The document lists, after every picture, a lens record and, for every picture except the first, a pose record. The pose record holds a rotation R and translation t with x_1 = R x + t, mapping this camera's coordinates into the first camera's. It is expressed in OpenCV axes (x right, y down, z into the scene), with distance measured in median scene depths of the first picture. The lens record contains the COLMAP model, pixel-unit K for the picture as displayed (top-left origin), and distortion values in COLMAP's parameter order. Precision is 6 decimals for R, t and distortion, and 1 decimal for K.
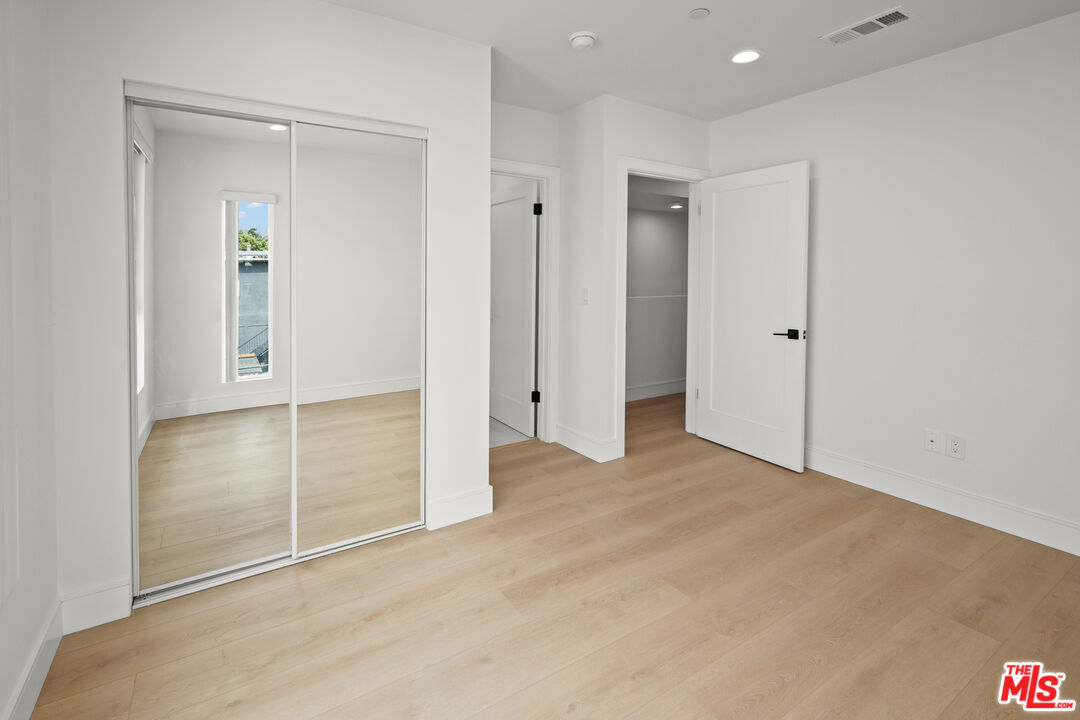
lens RADIAL K [[491.5, 0, 511.3], [0, 491.5, 269.2], [0, 0, 1]] dist [0.001506, -0.000005]
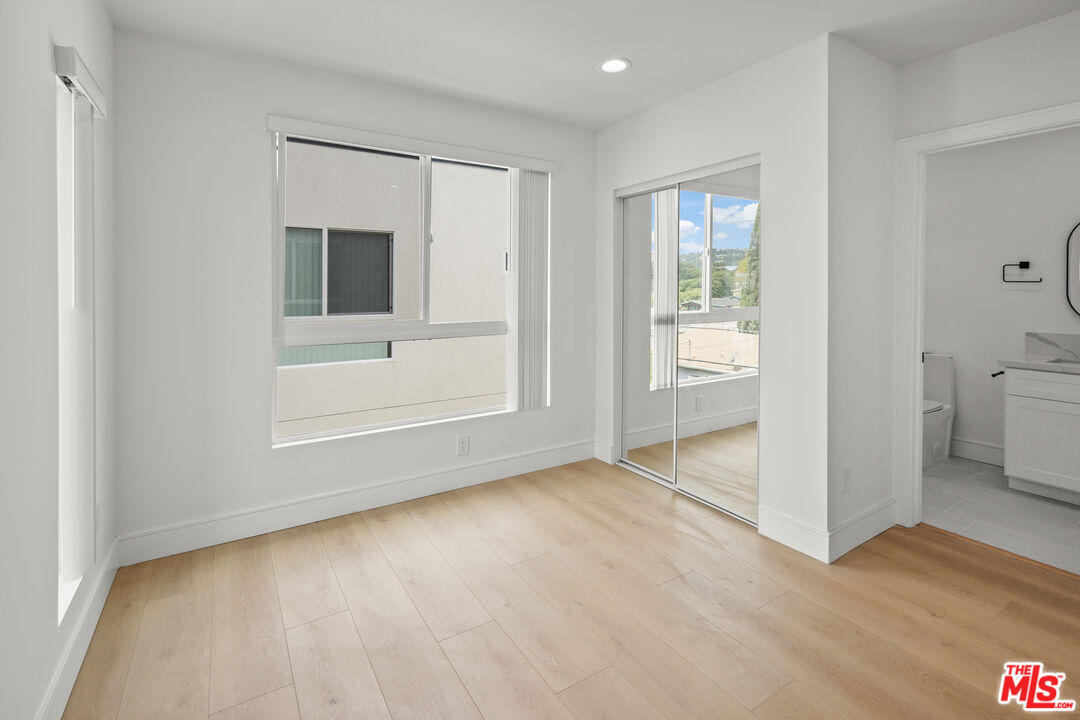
lens RADIAL K [[502.2, 0, 539.2], [0, 502.2, 277.0], [0, 0, 1]] dist [-0.001244, -0.000253]
pose [[0.023950, -0.011366, -0.999649, 1.143105], [0.015667, 0.999817, -0.010993, -0.021191], [0.999590, -0.015398, 0.024123, 0.632831]]
